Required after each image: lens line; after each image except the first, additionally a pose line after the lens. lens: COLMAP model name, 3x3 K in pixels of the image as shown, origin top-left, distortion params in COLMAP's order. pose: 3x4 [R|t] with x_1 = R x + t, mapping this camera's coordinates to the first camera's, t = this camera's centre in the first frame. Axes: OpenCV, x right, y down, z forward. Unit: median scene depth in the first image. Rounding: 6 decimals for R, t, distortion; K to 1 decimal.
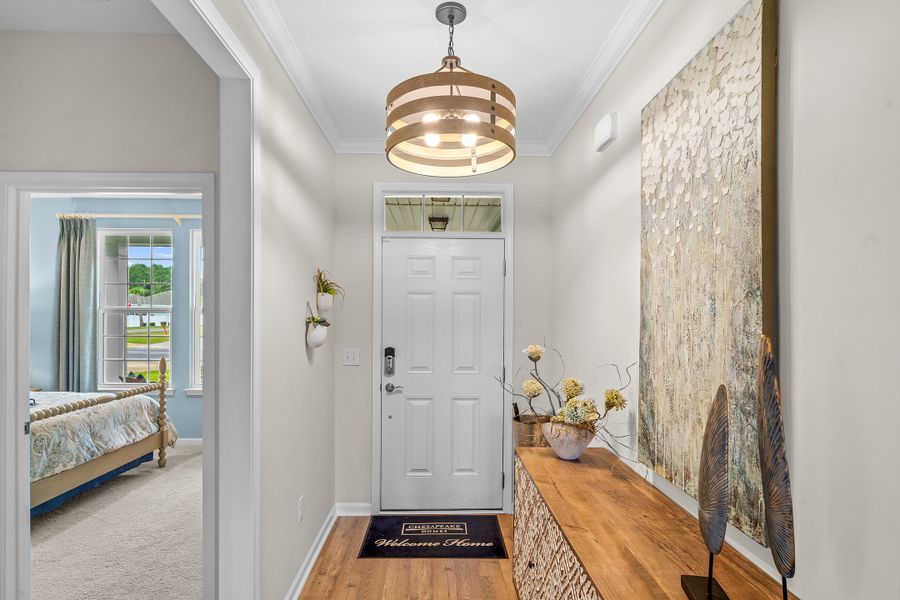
lens RADIAL K [[472.4, 0, 449.6], [0, 472.4, 315.8], [0, 0, 1]] dist [-0.007767, -0.000775]
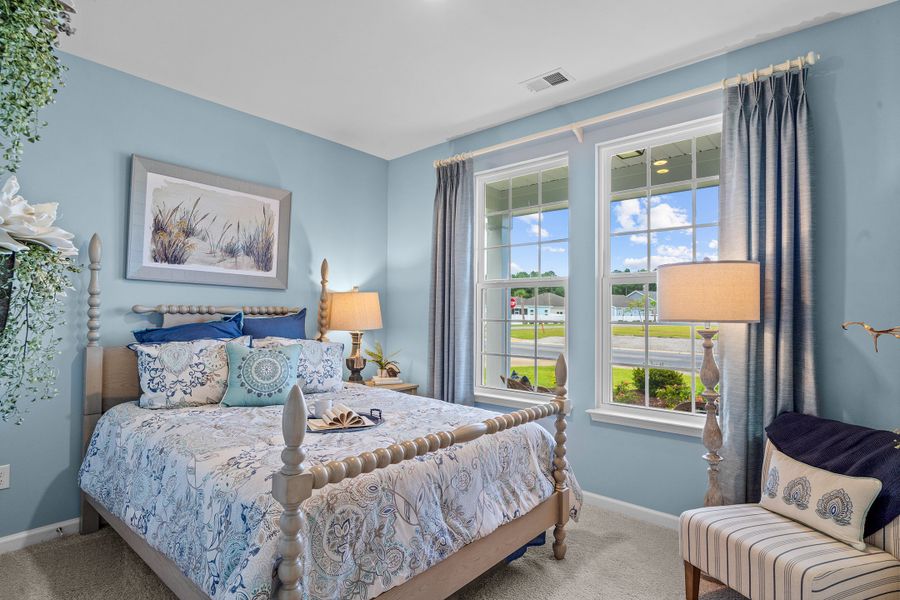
lens RADIAL K [[472.4, 0, 450.3], [0, 472.4, 301.3], [0, 0, 1]] dist [-0.007767, -0.000775]
pose [[0.742637, -0.015070, -0.669525, -0.337908], [-0.006588, 0.999534, -0.029806, 0.042527], [0.669662, 0.026546, 0.742191, 0.507090]]
